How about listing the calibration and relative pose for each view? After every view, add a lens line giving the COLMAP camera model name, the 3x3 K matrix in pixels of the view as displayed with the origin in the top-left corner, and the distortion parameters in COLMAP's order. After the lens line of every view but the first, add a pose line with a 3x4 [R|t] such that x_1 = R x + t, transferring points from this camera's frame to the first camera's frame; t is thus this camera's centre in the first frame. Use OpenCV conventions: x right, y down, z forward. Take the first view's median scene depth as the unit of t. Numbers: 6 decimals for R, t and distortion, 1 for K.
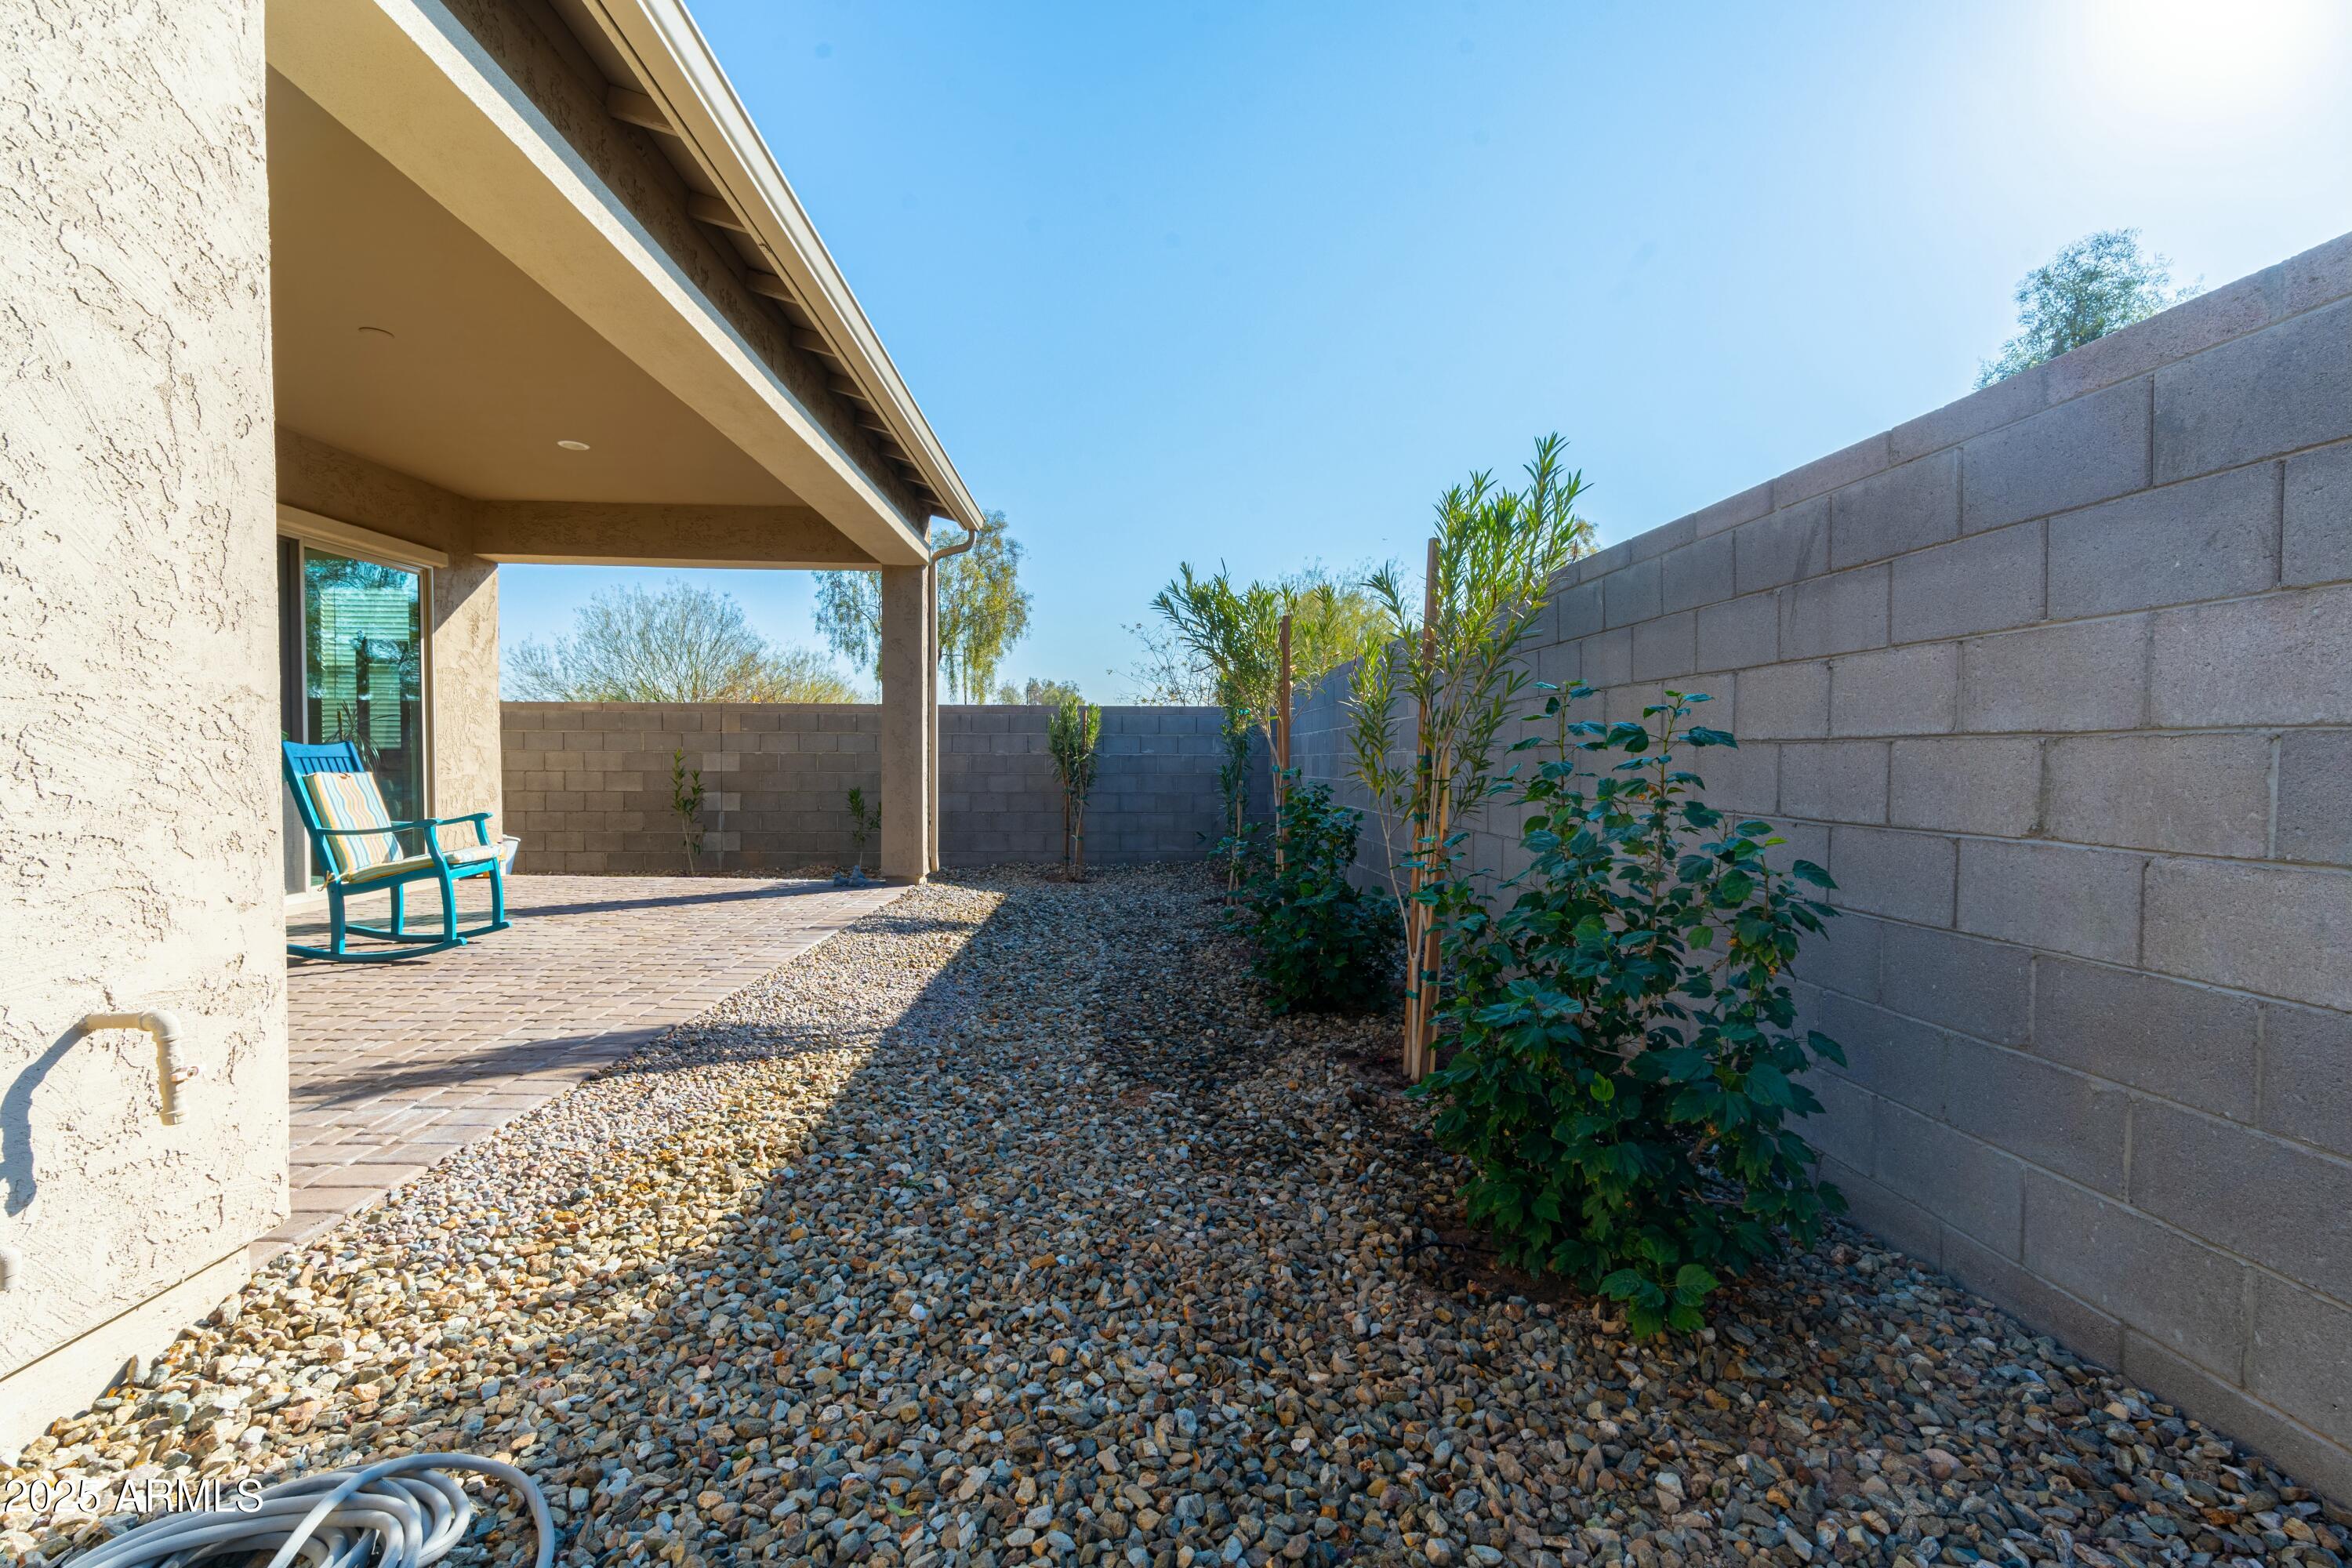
lens RADIAL K [[1010.7, 0, 1177.6], [0, 1010.7, 785.1], [0, 0, 1]] dist [0.003241, -0.000350]
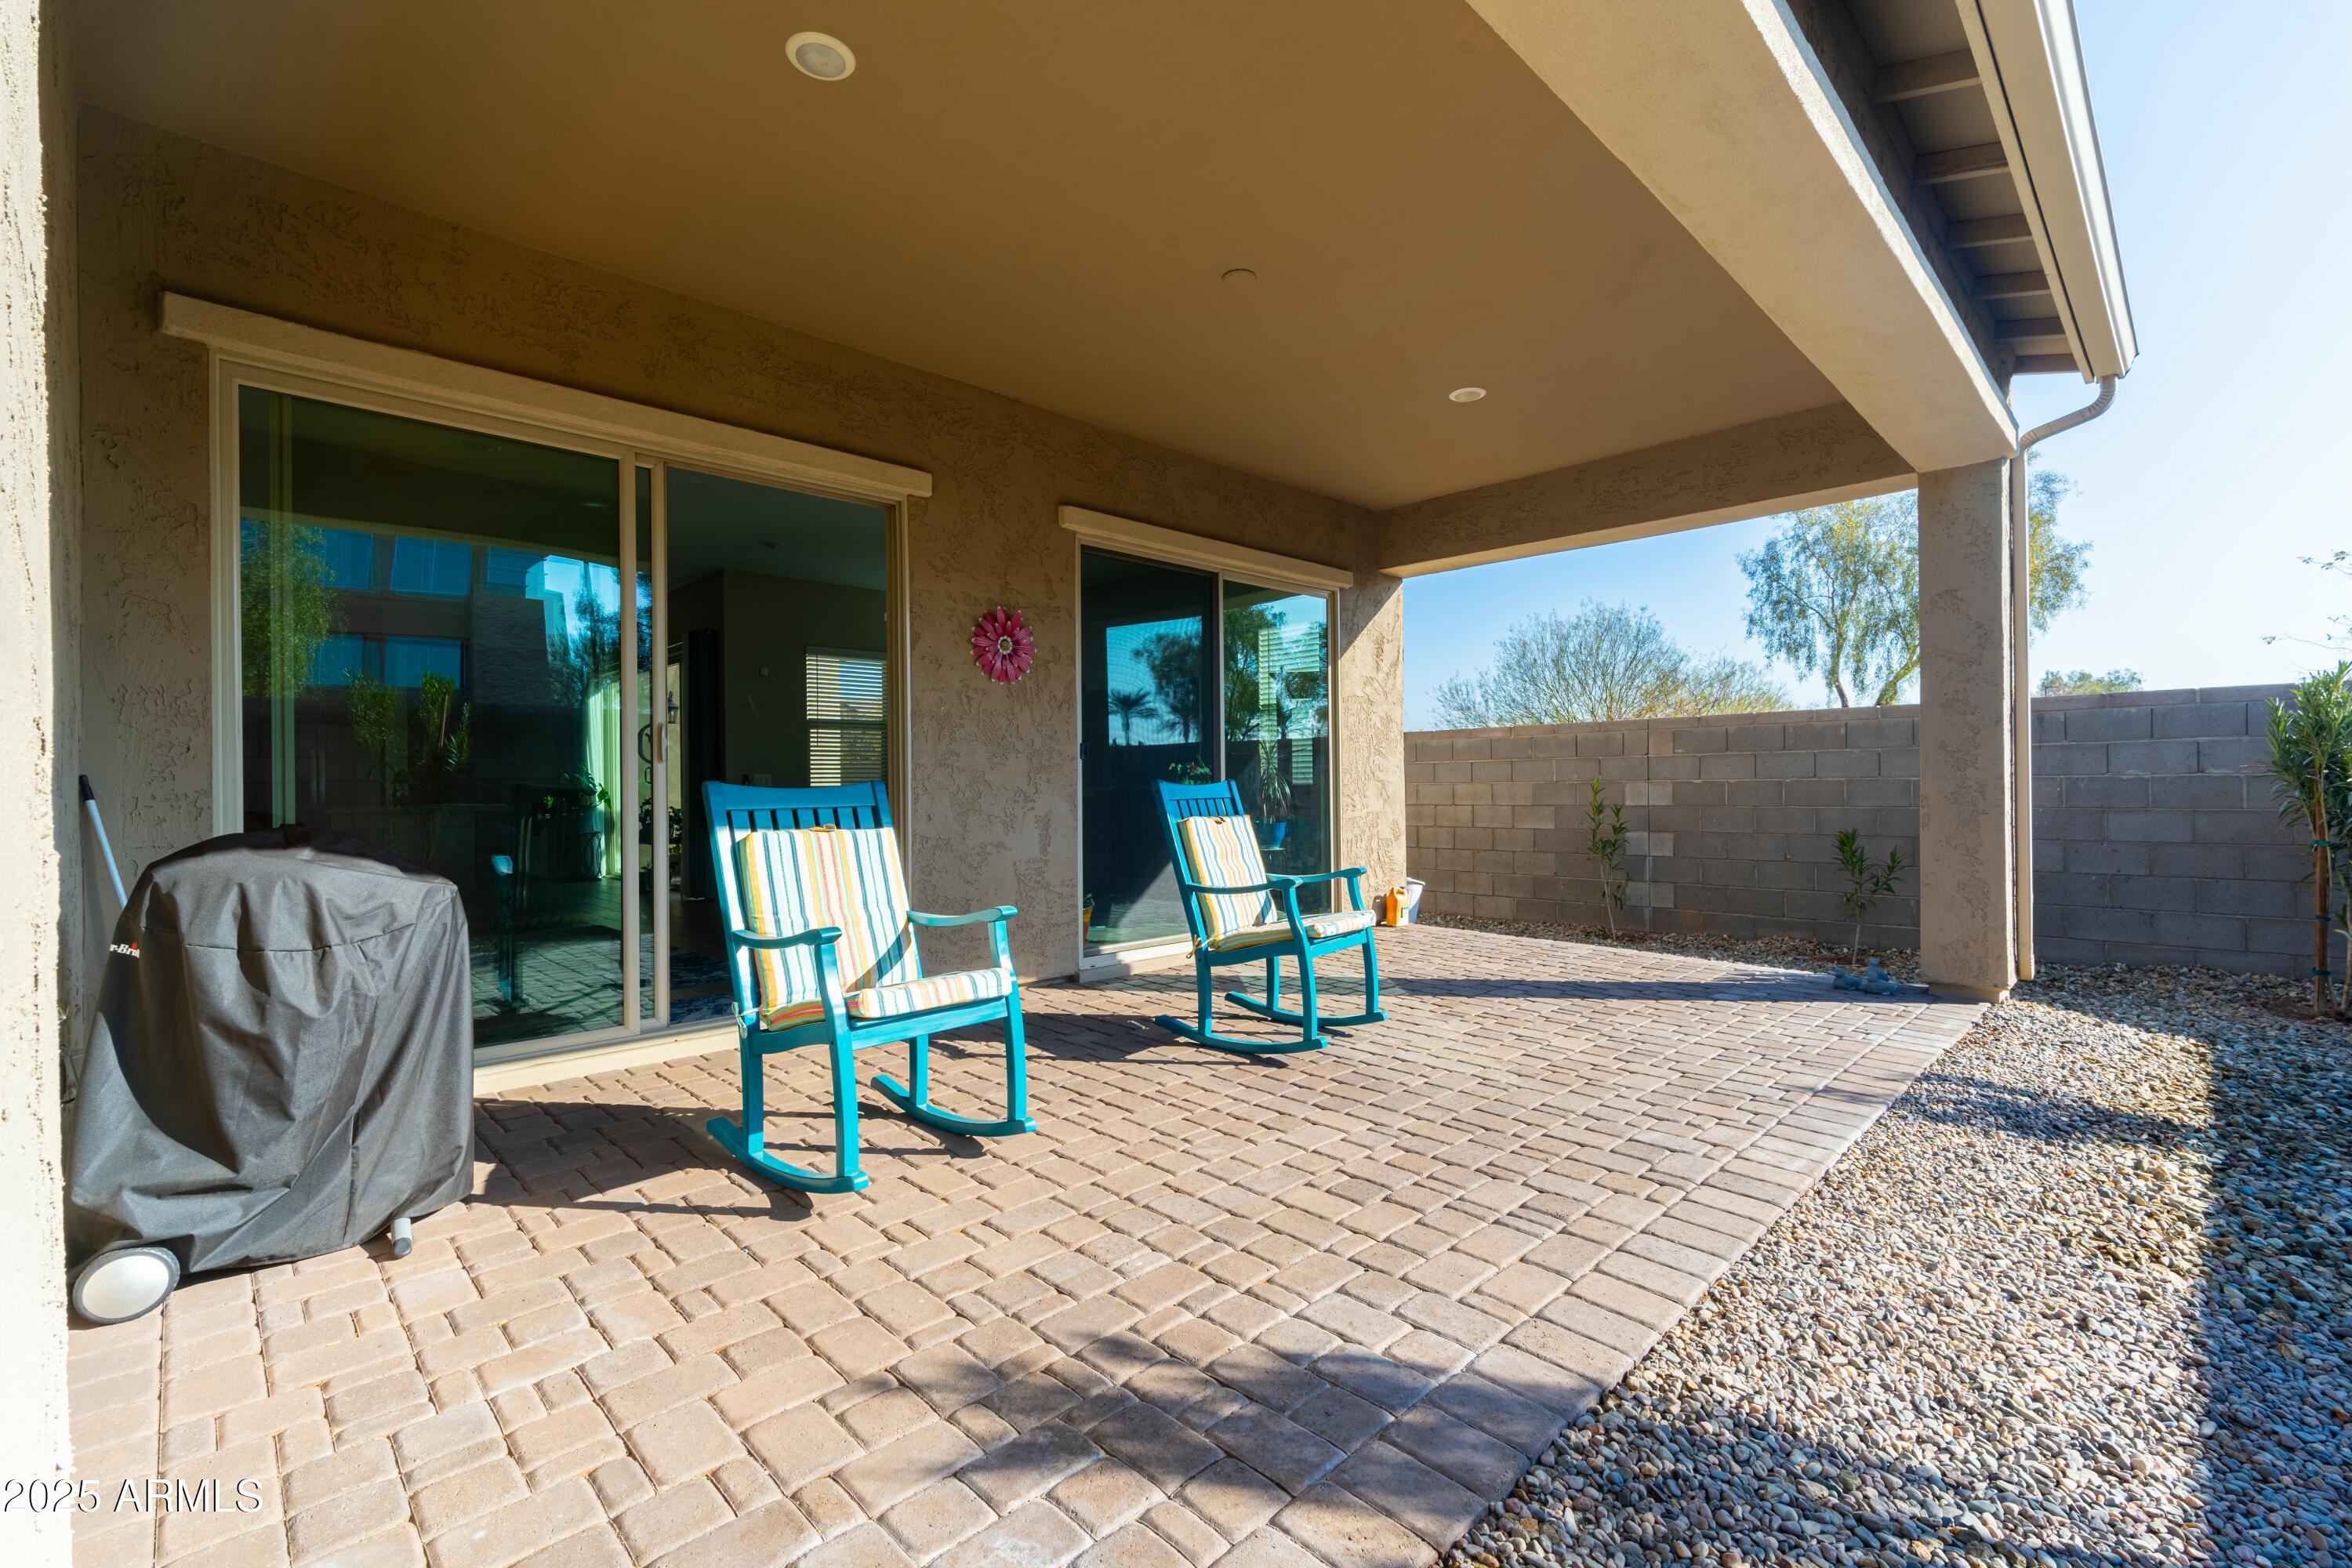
lens RADIAL K [[1010.7, 0, 1171.2], [0, 1010.7, 787.0], [0, 0, 1]] dist [0.003241, -0.000350]
pose [[0.658149, -0.012920, -0.752777, -0.131500], [-0.004861, 0.999759, -0.021410, -0.012098], [0.752872, 0.017750, 0.657927, 0.258212]]
